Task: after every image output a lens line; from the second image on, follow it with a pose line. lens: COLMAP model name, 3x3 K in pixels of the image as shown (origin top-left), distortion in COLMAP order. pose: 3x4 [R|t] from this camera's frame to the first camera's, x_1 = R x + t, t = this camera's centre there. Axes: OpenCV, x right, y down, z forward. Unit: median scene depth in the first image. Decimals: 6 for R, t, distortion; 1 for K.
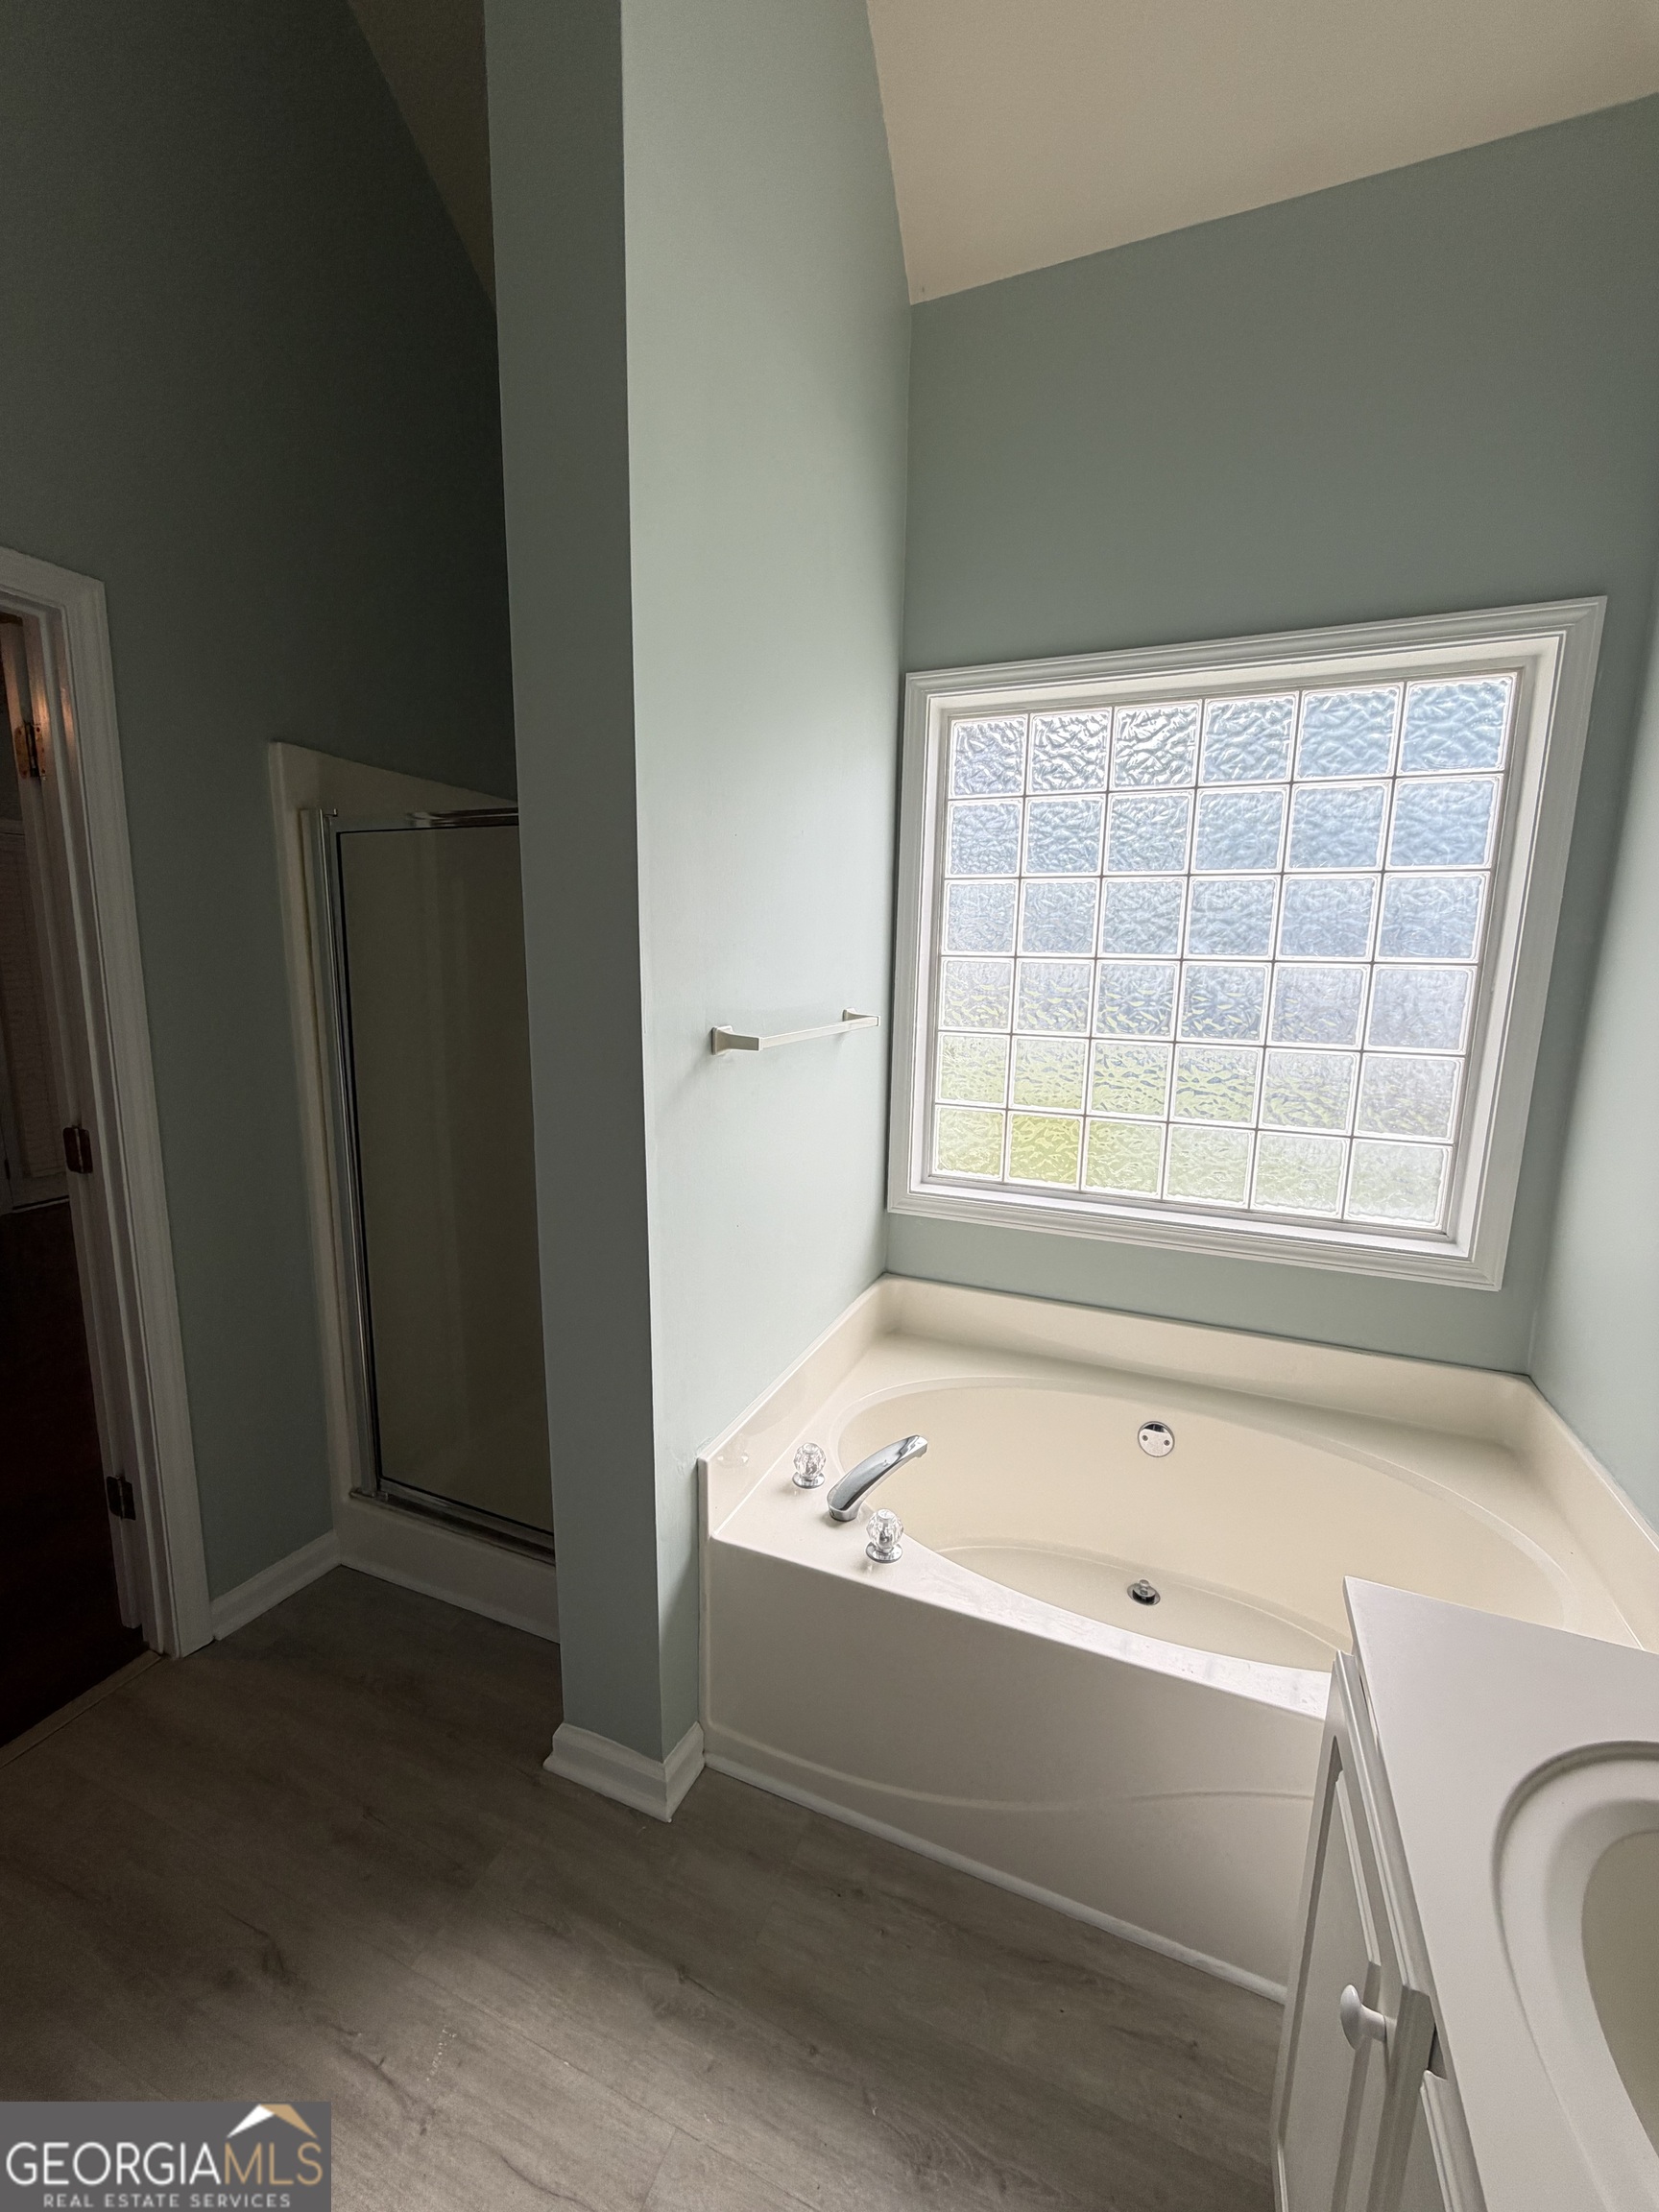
lens RADIAL K [[878.6, 0, 828.3], [0, 878.6, 1098.4], [0, 0, 1]] dist [-0.000315, -0.000201]
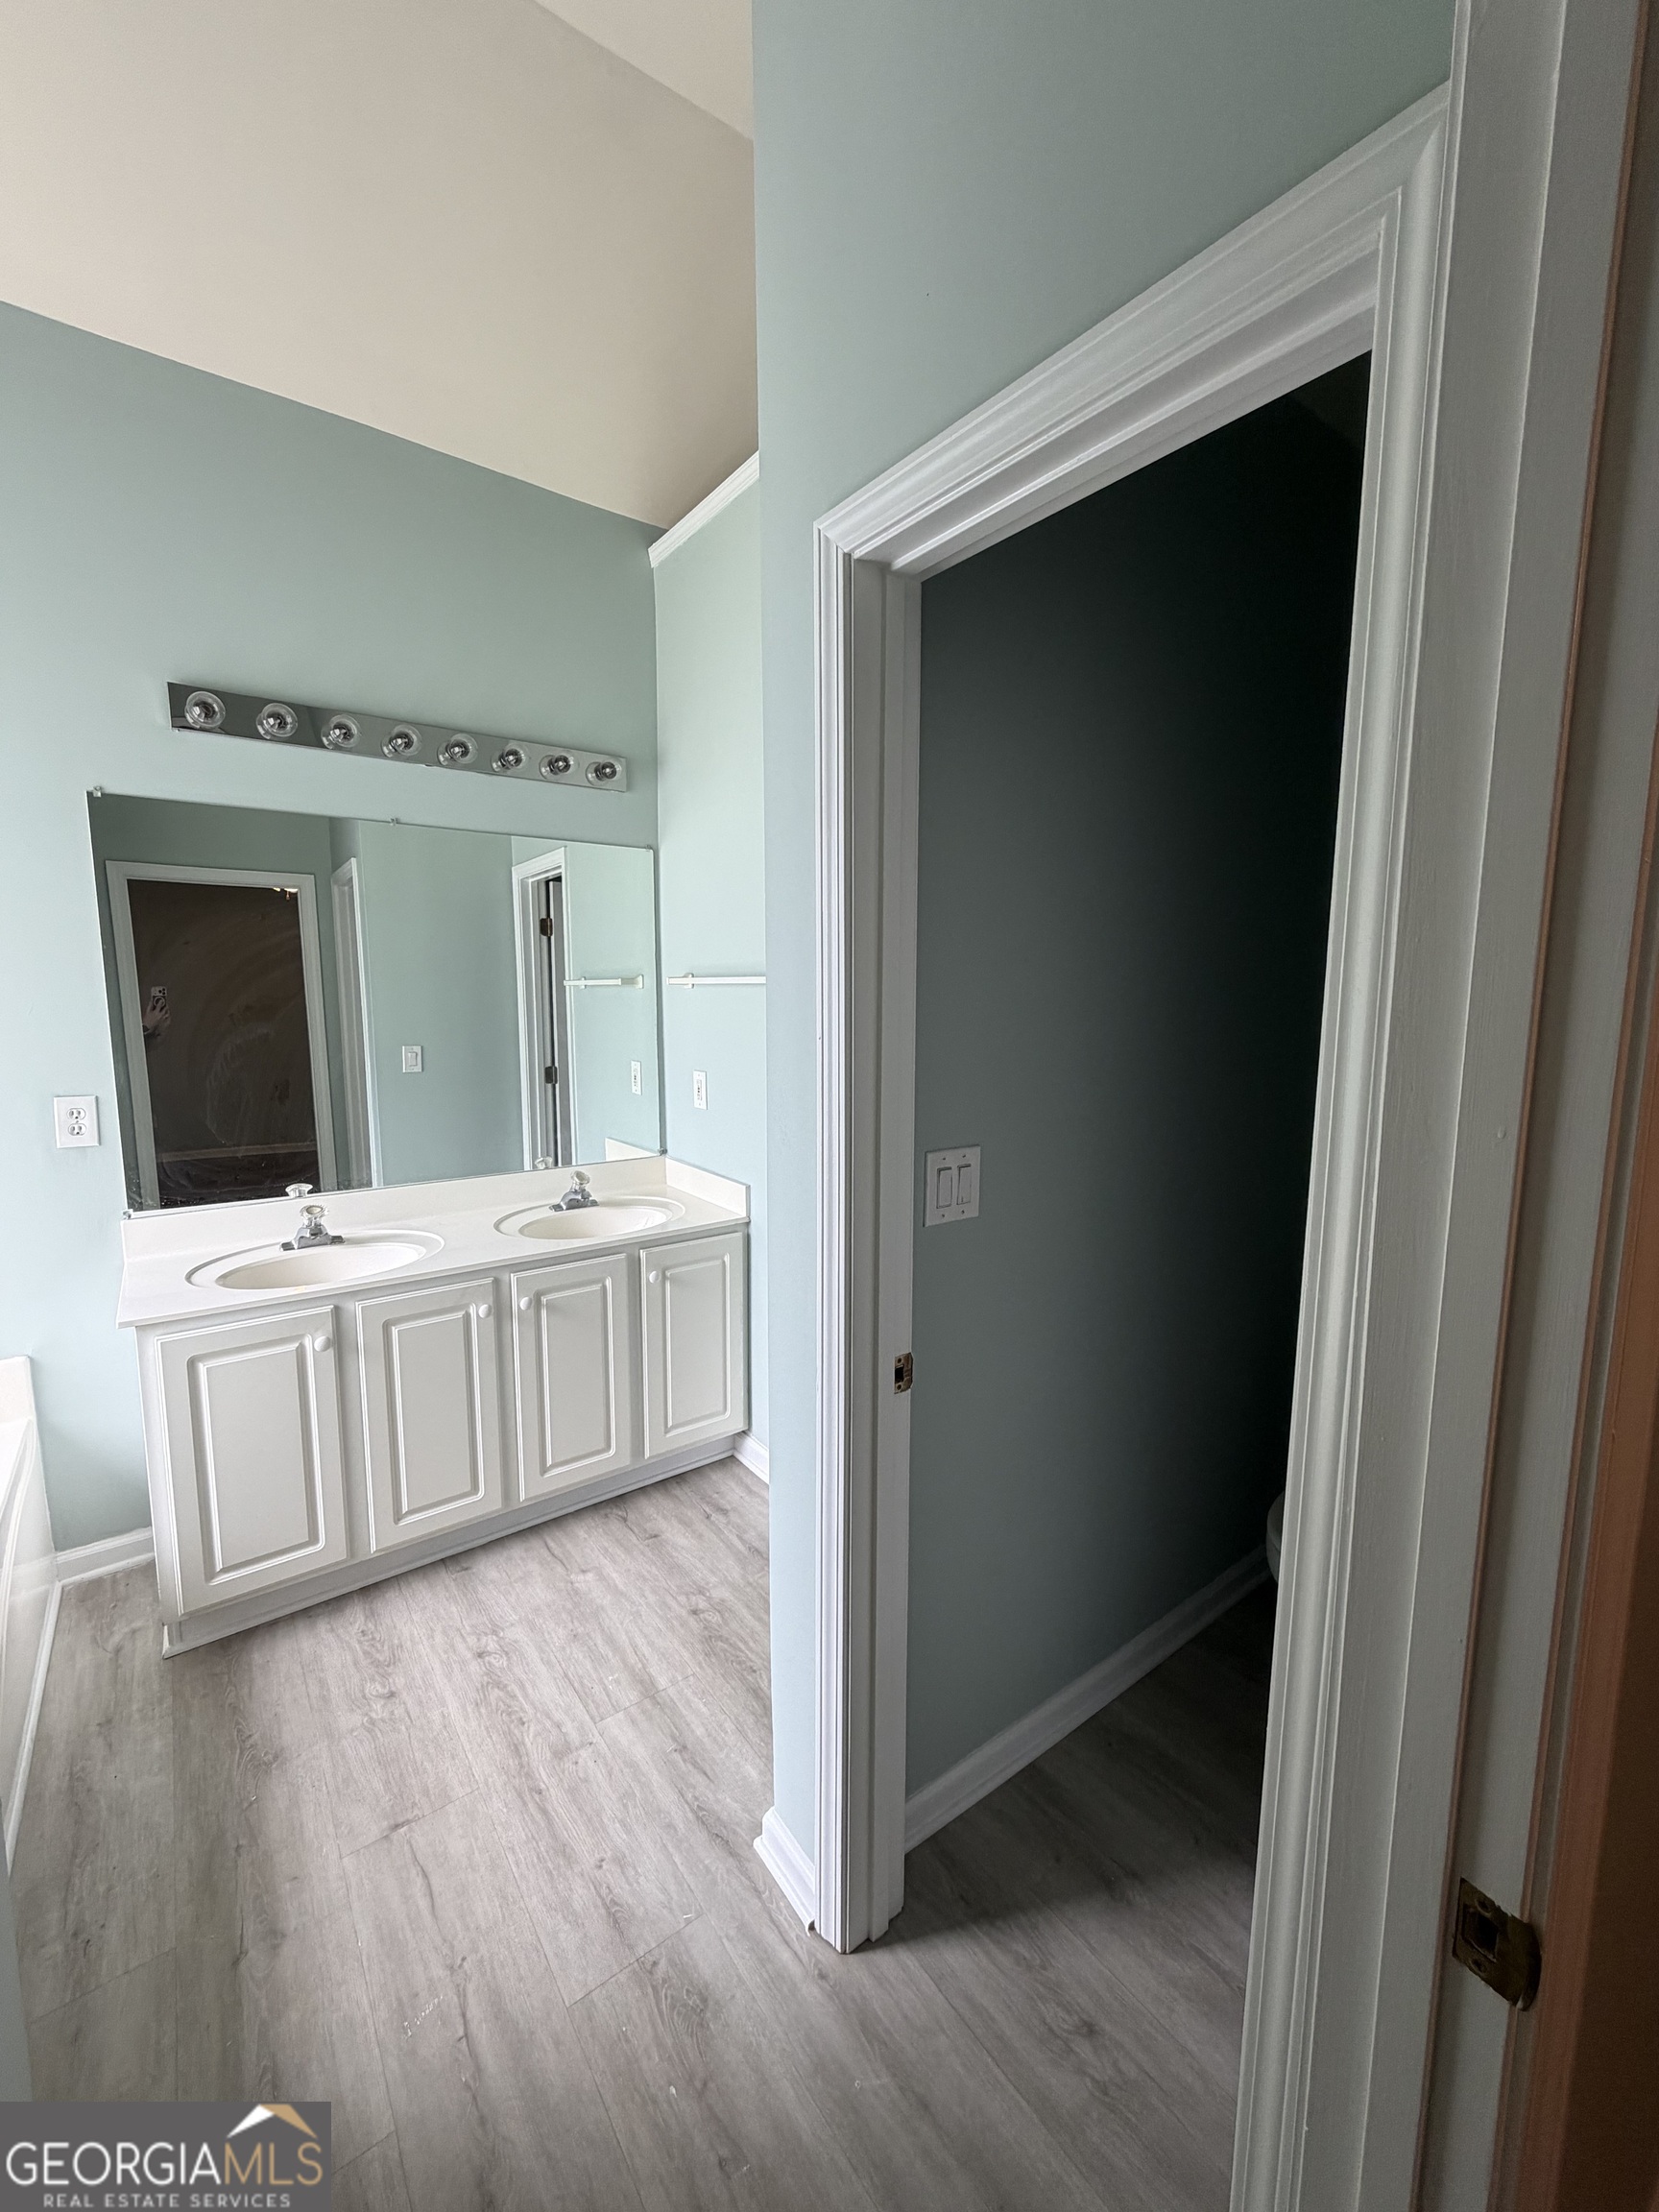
lens RADIAL K [[878.6, 0, 828.3], [0, 878.6, 1098.4], [0, 0, 1]] dist [-0.000315, -0.000201]
pose [[-0.857233, -0.086991, 0.507527, -1.343147], [0.062823, 0.960595, 0.270758, -0.268353], [-0.511082, 0.263987, -0.817989, 1.350051]]
